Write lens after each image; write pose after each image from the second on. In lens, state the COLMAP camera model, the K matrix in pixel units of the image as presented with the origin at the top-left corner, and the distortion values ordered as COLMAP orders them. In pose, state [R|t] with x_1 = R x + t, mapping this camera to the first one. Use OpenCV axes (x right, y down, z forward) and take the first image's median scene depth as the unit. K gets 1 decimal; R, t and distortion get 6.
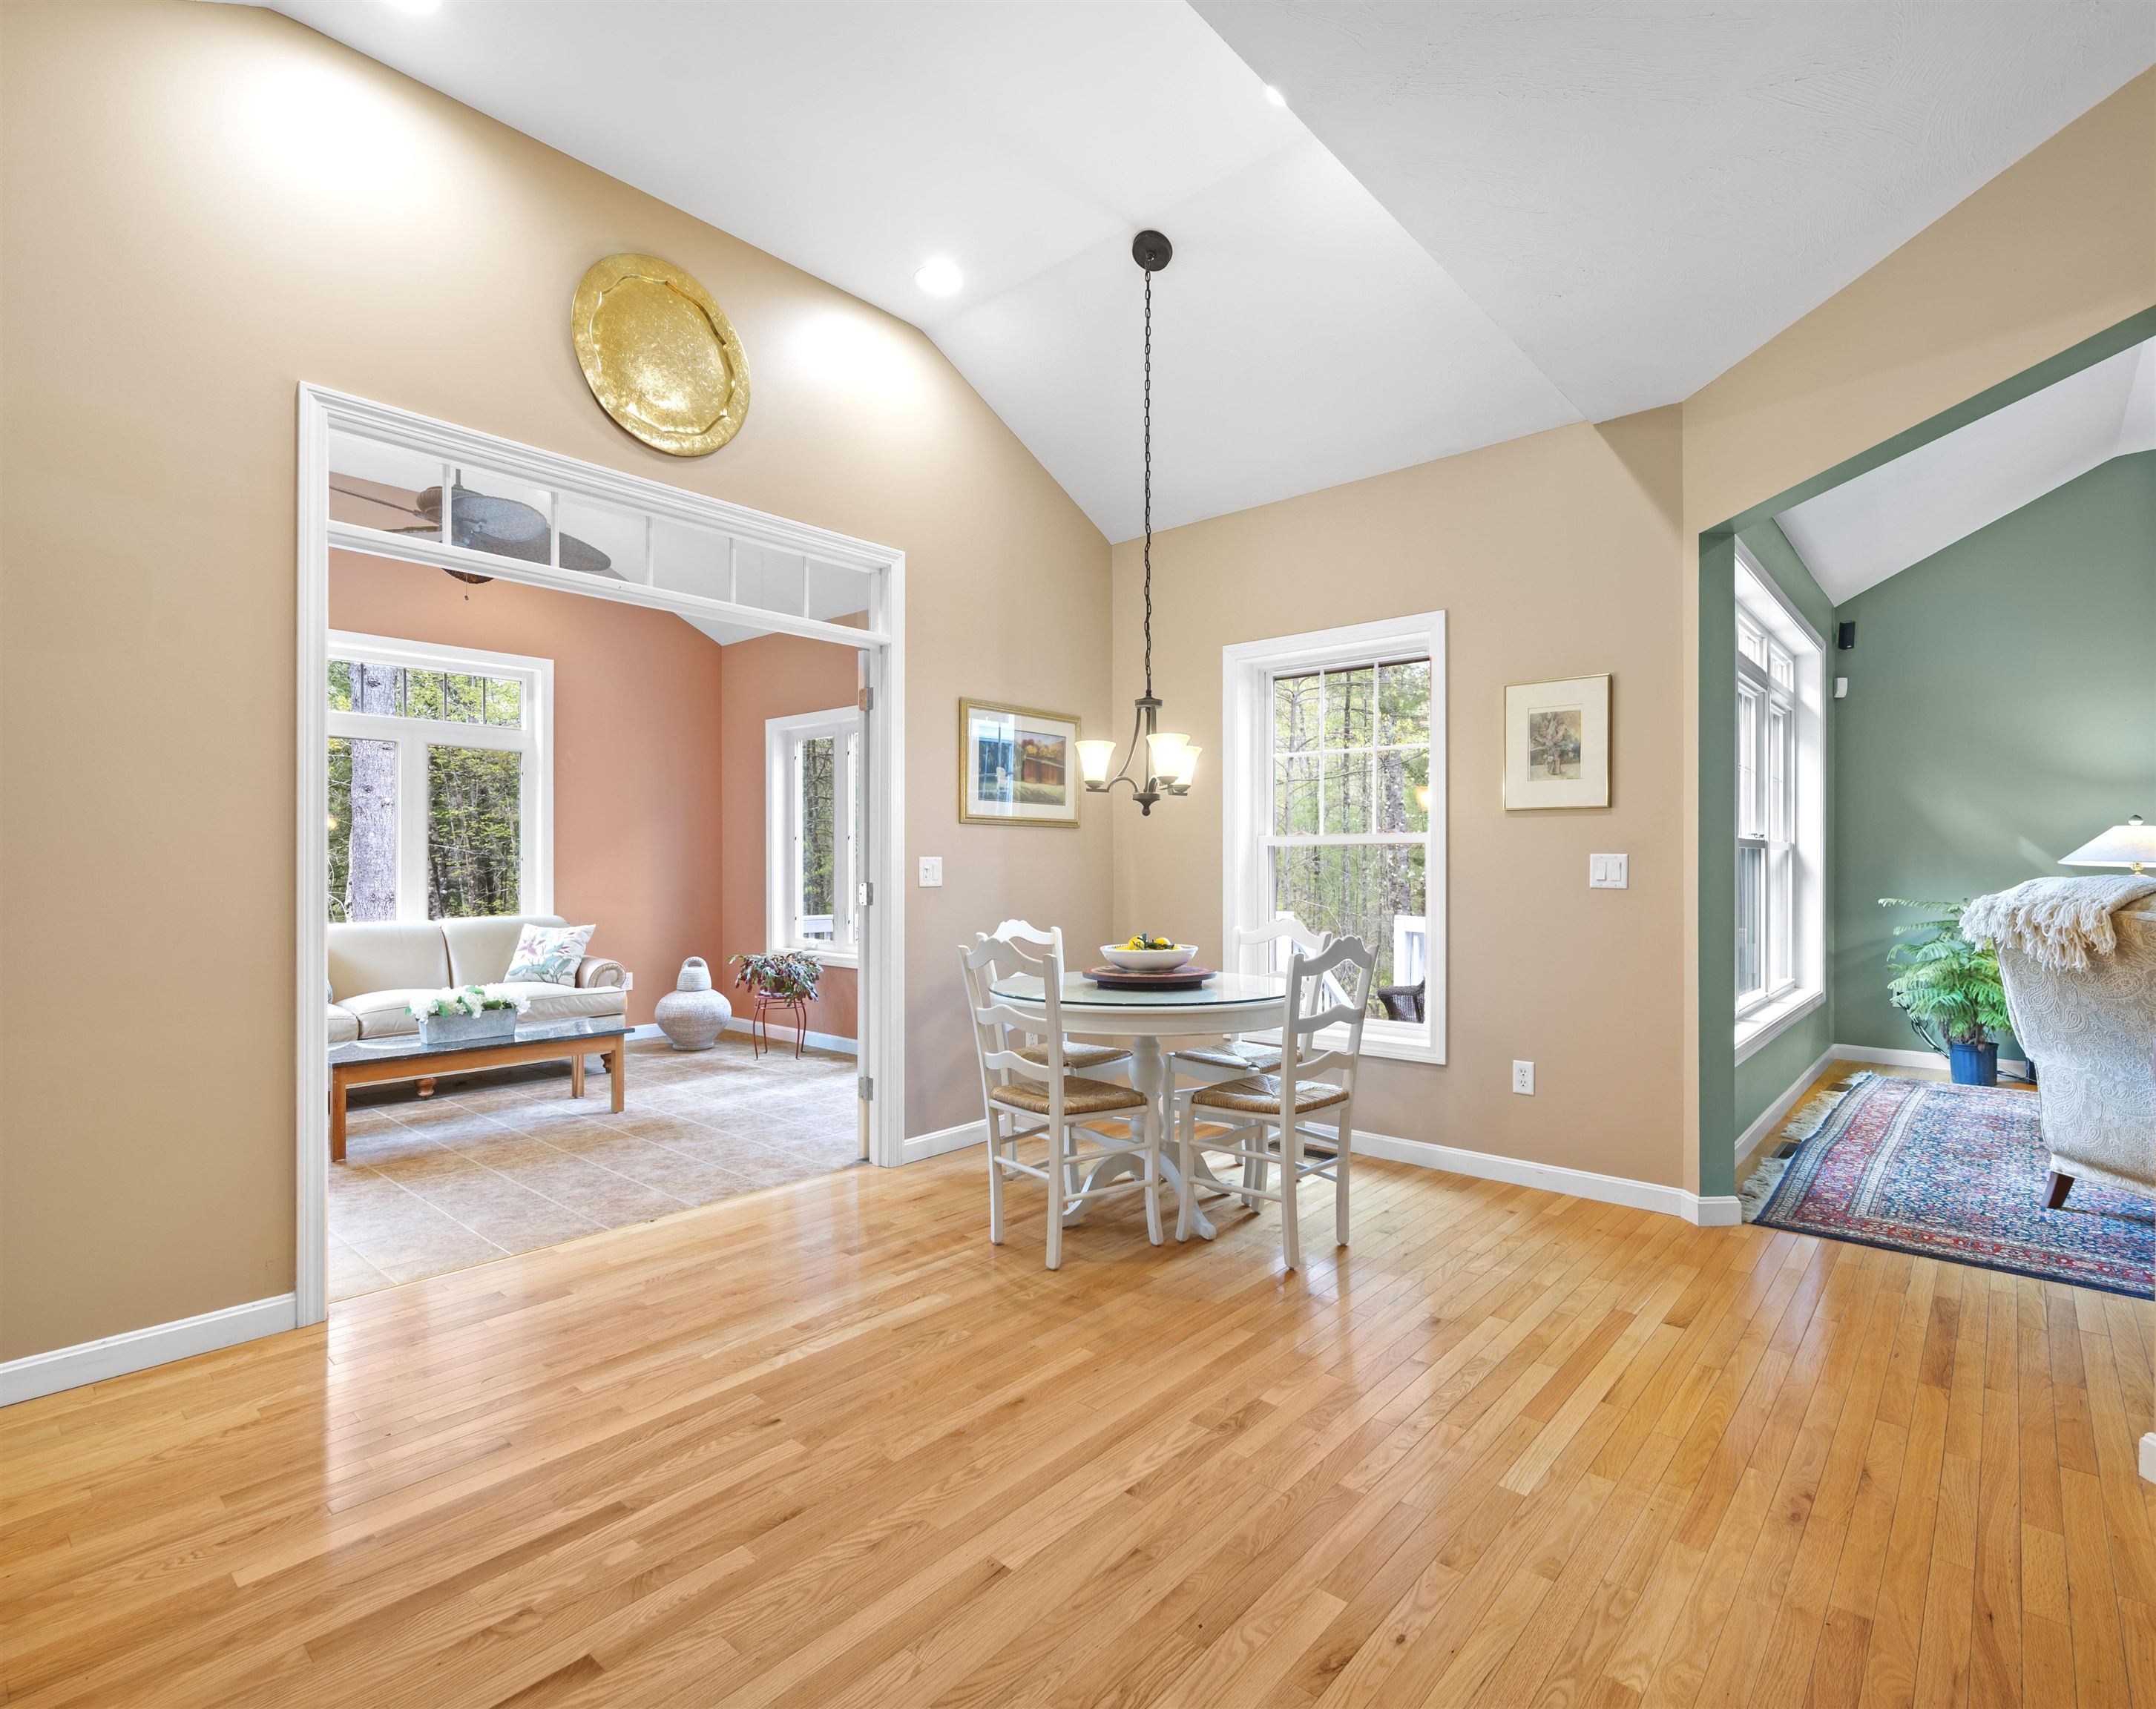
lens RADIAL K [[1062.0, 0, 1074.2], [0, 1062.0, 860.0], [0, 0, 1]] dist [0.004662, 0.000201]
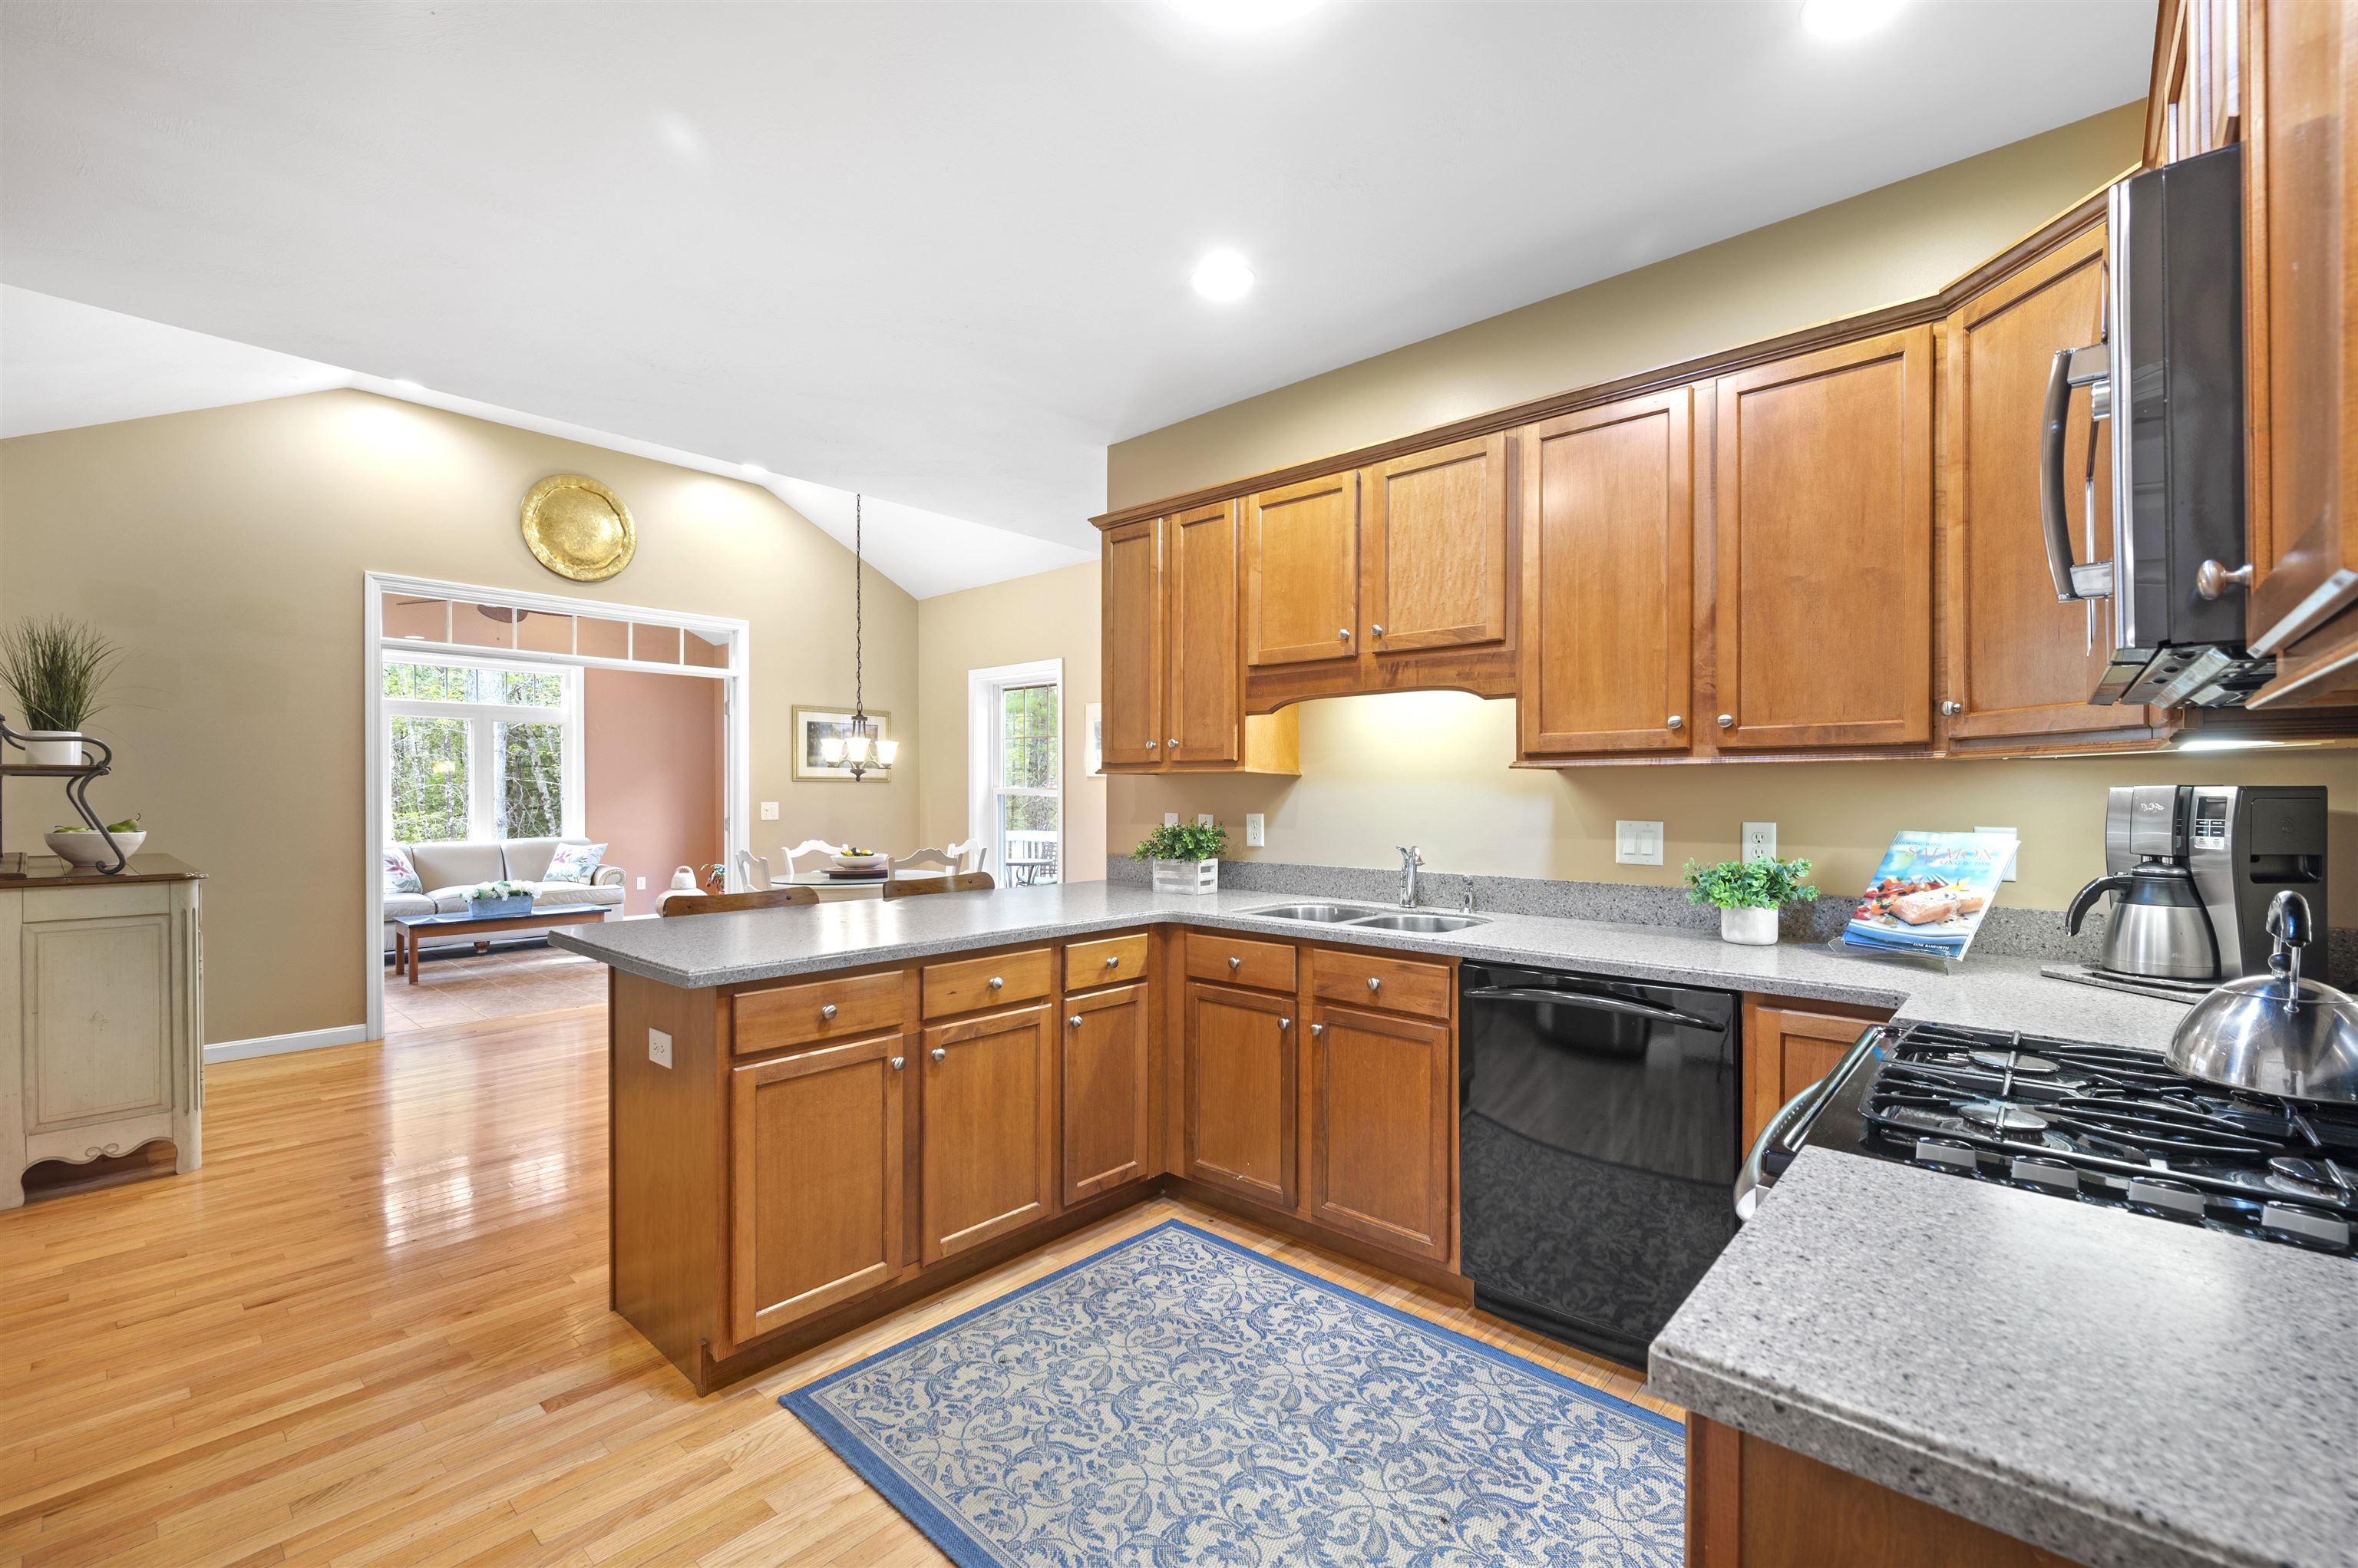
lens RADIAL K [[983.6, 0, 1186.0], [0, 983.6, 795.0], [0, 0, 1]] dist [-0.000360, 0.000614]
pose [[0.999975, -0.000199, 0.007093, 0.433330], [0.000128, 0.999950, 0.009961, -0.025032], [-0.007095, -0.009959, 0.999925, -0.466506]]
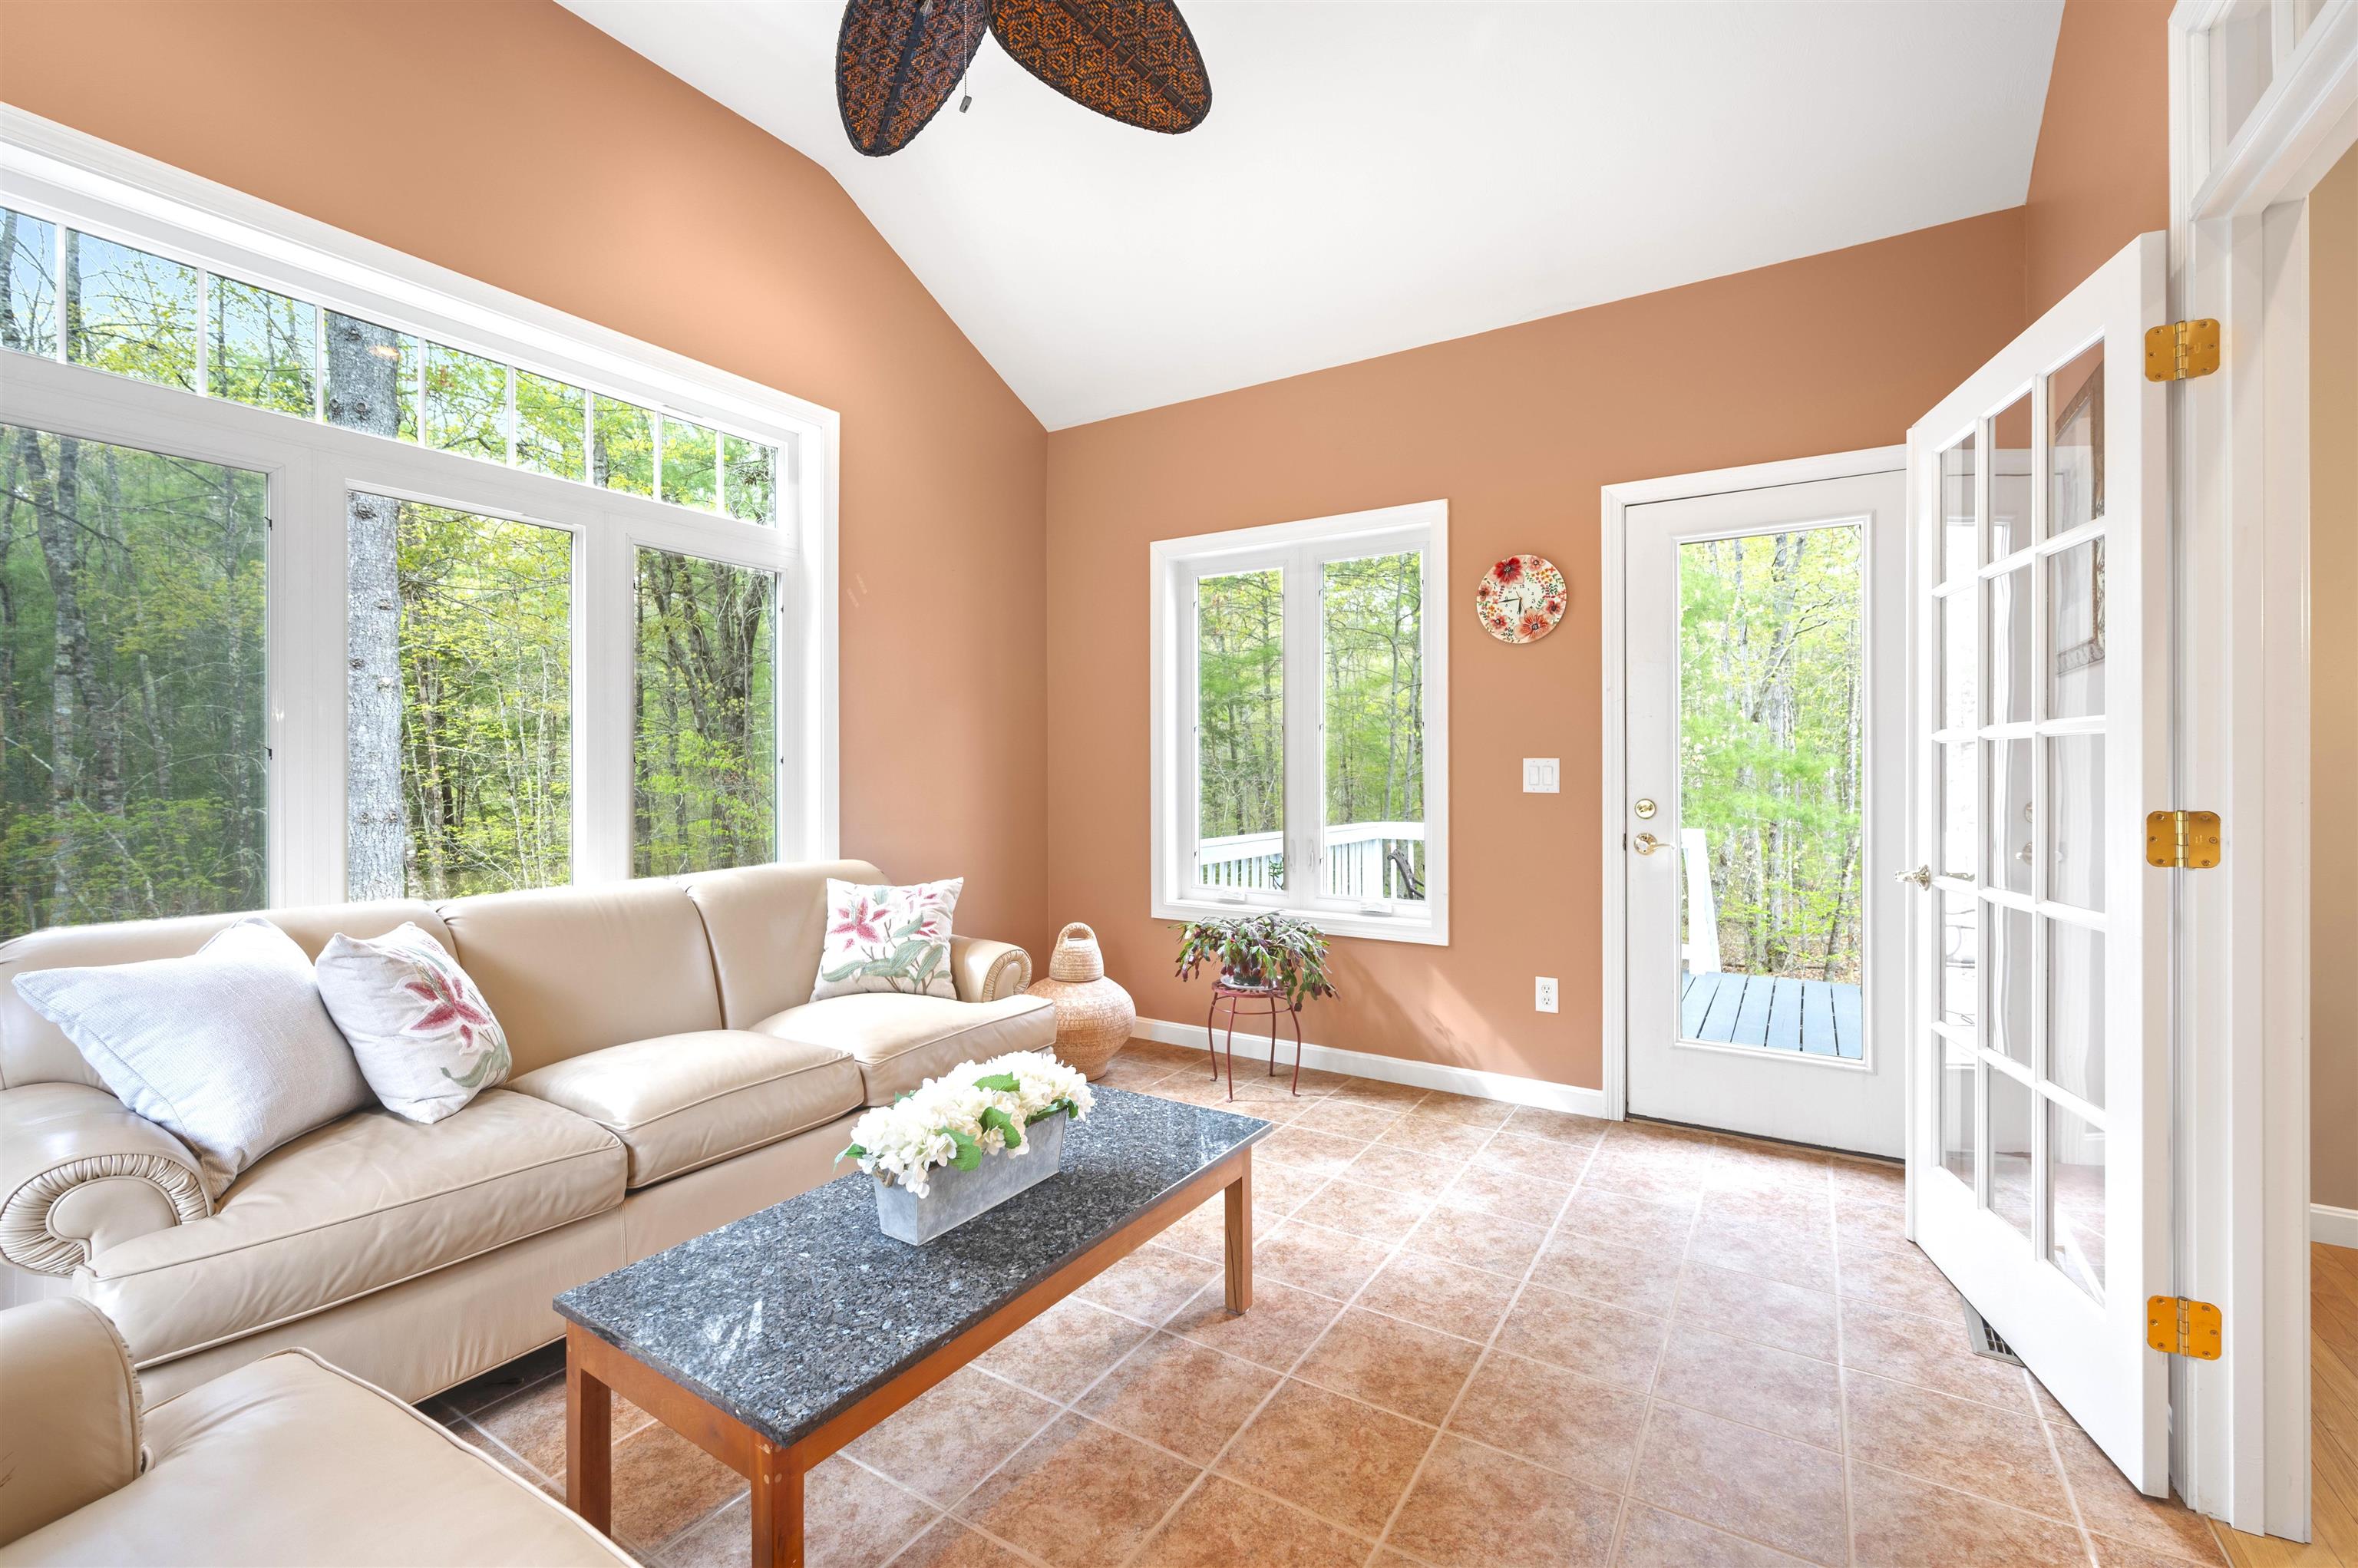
lens RADIAL K [[983.6, 0, 1186.6], [0, 983.6, 774.1], [0, 0, 1]] dist [-0.000360, 0.000614]
pose [[0.985027, -0.002925, 0.172373, -0.539633], [0.001533, 0.999965, 0.008207, 0.002982], [-0.172391, -0.007819, 0.984997, 0.604795]]
